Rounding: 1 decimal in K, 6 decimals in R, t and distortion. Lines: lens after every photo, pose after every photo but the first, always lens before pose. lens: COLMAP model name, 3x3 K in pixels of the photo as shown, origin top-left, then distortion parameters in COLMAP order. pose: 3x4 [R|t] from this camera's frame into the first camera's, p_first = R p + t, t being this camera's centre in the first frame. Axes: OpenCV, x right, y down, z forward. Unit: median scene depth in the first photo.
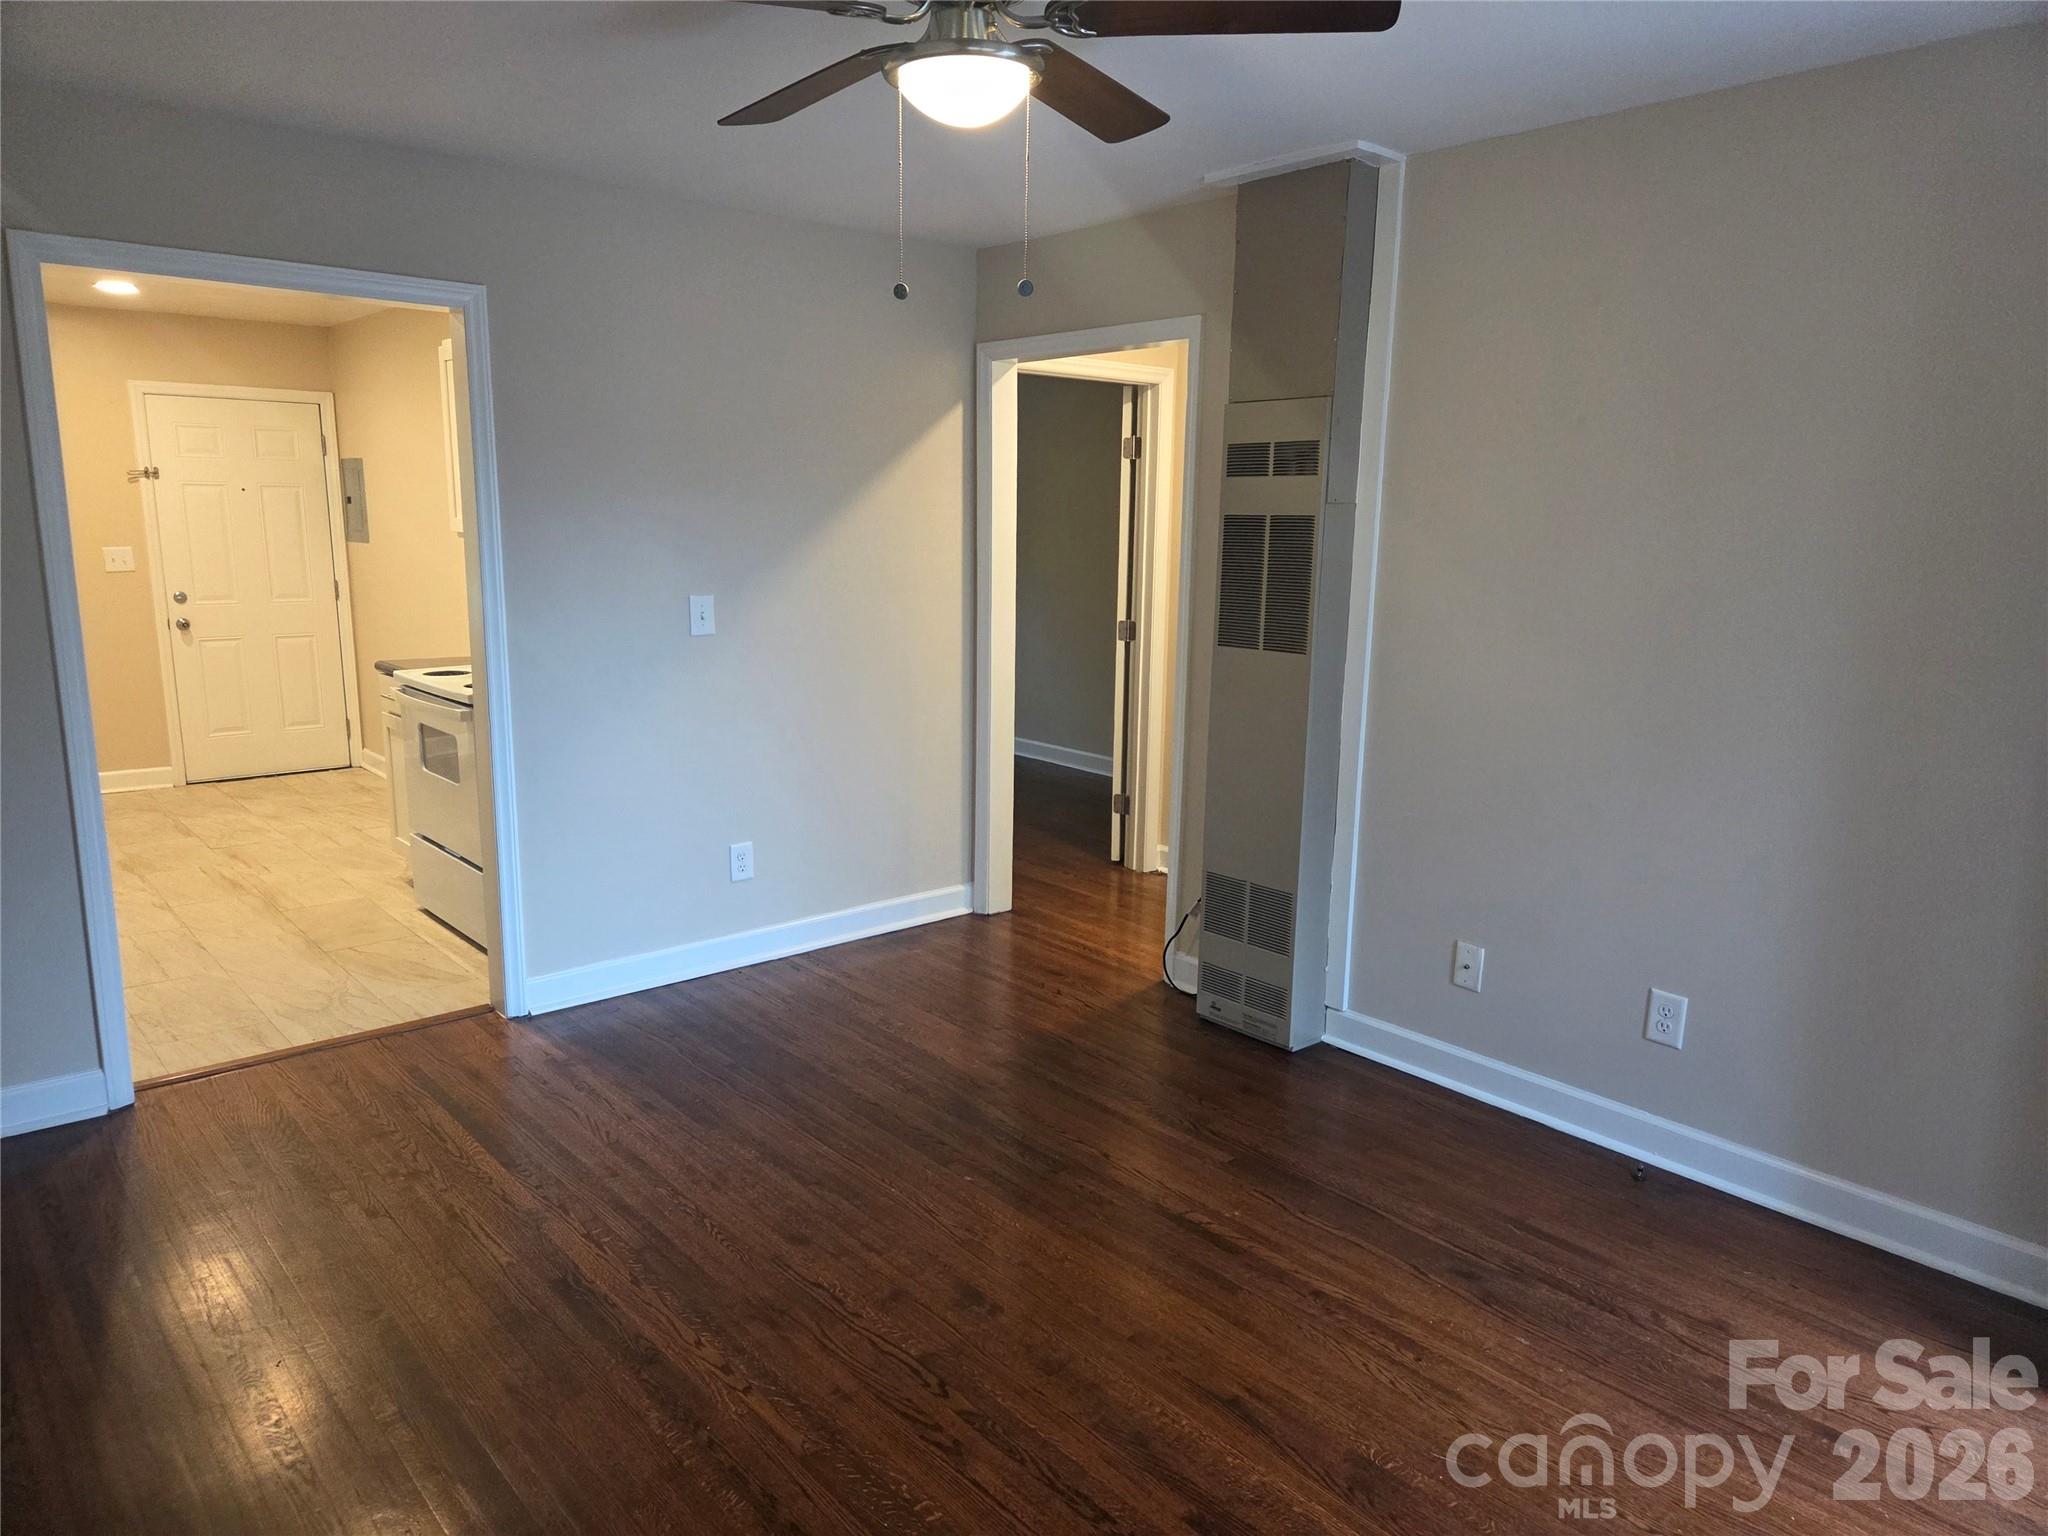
lens RADIAL K [[1349.1, 0, 1026.4], [0, 1349.1, 767.1], [0, 0, 1]] dist [0.026955, -0.001518]
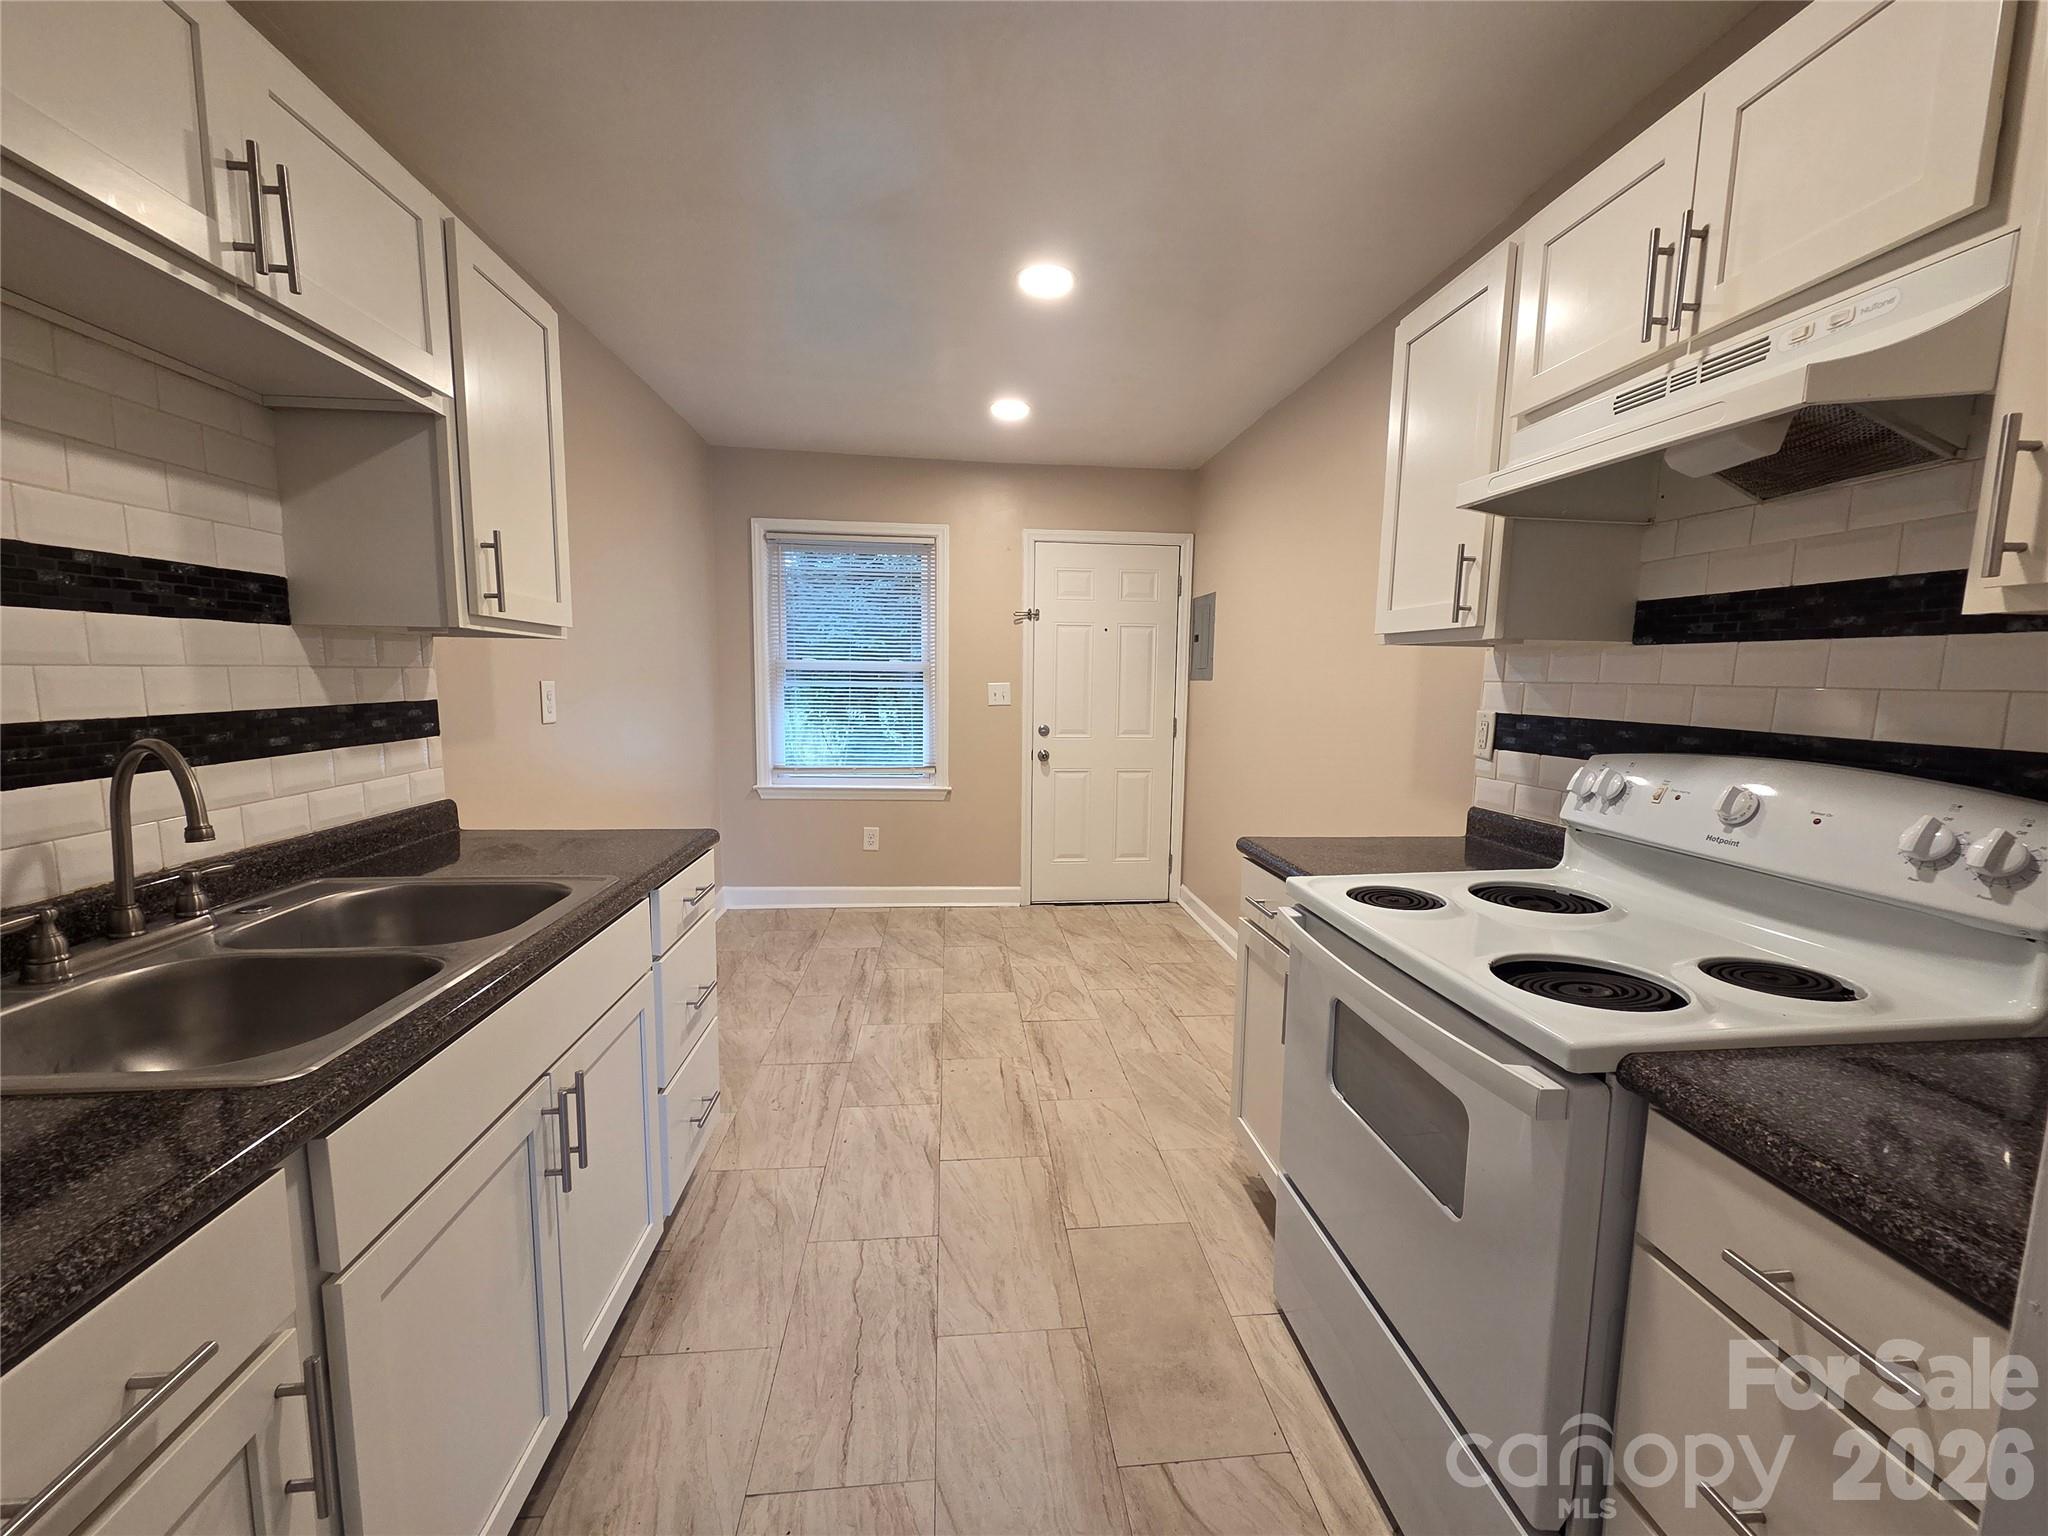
lens RADIAL K [[830.2, 0, 1026.3], [0, 830.2, 773.4], [0, 0, 1]] dist [-0.000759, -0.000008]
pose [[0.811792, 0.063460, -0.580489, -0.253442], [-0.111235, 0.992680, -0.047036, -0.059427], [0.573255, 0.102754, 0.812909, 0.469399]]
